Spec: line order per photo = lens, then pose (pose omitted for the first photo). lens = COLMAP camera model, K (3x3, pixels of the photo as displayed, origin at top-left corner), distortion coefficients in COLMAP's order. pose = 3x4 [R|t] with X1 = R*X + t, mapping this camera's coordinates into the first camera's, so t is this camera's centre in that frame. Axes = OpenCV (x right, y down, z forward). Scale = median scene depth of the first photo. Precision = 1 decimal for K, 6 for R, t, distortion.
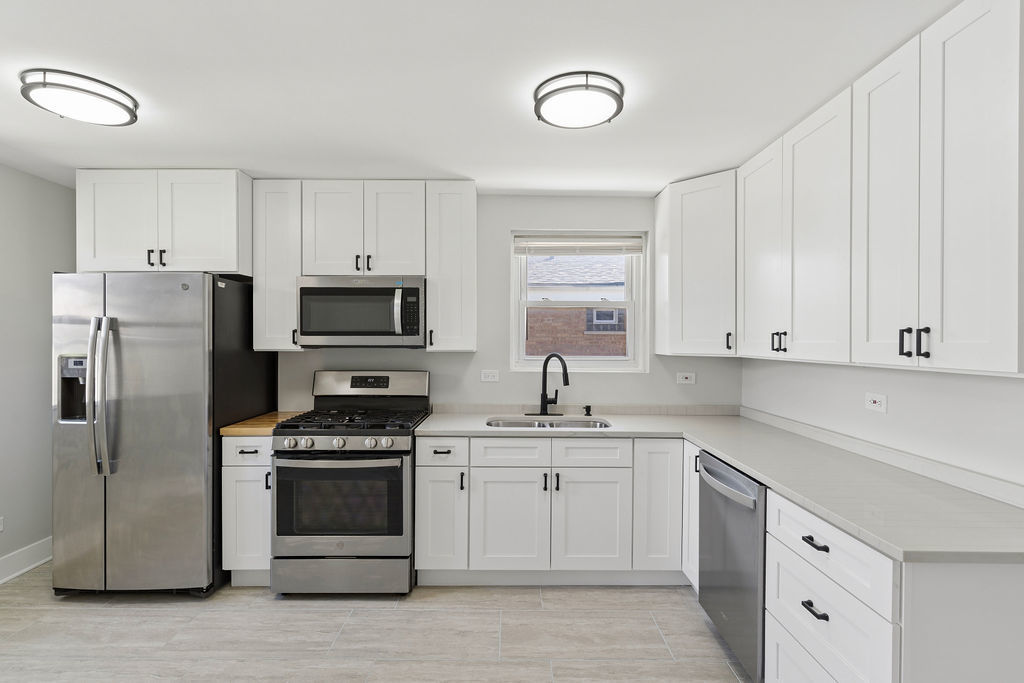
lens RADIAL K [[502.5, 0, 511.7], [0, 502.5, 344.5], [0, 0, 1]] dist [0.001308, 0.000902]
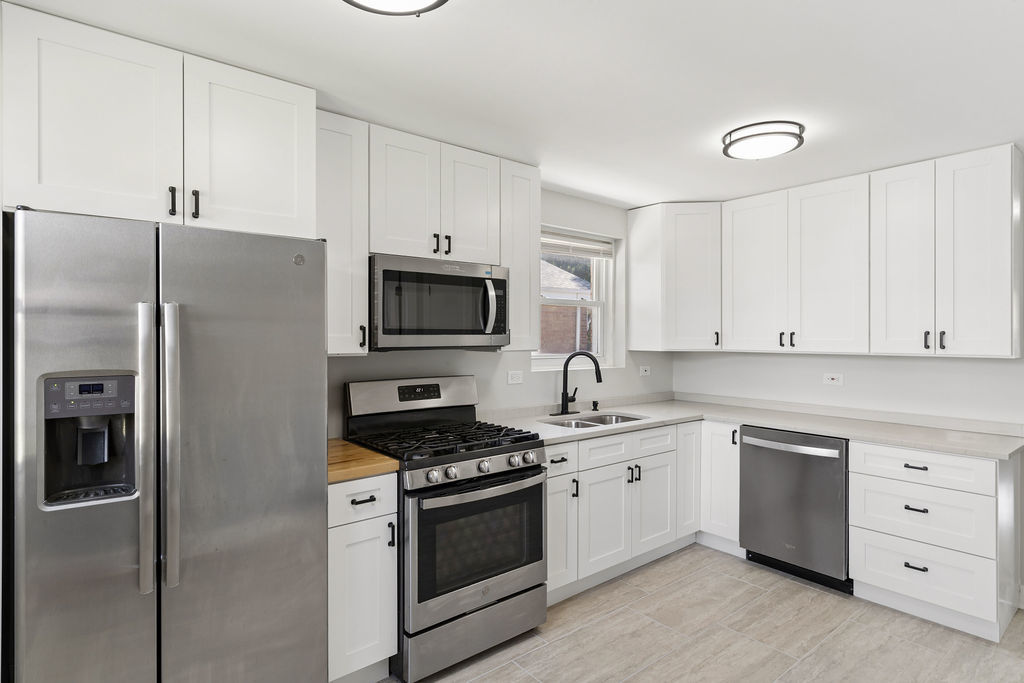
lens RADIAL K [[555.7, 0, 512.2], [0, 555.7, 336.4], [0, 0, 1]] dist [-0.003583, -0.001026]
pose [[0.768345, -0.003294, 0.640028, -0.820611], [0.006138, 0.999979, -0.002223, -0.012306], [-0.640007, 0.005636, 0.768348, 0.255935]]
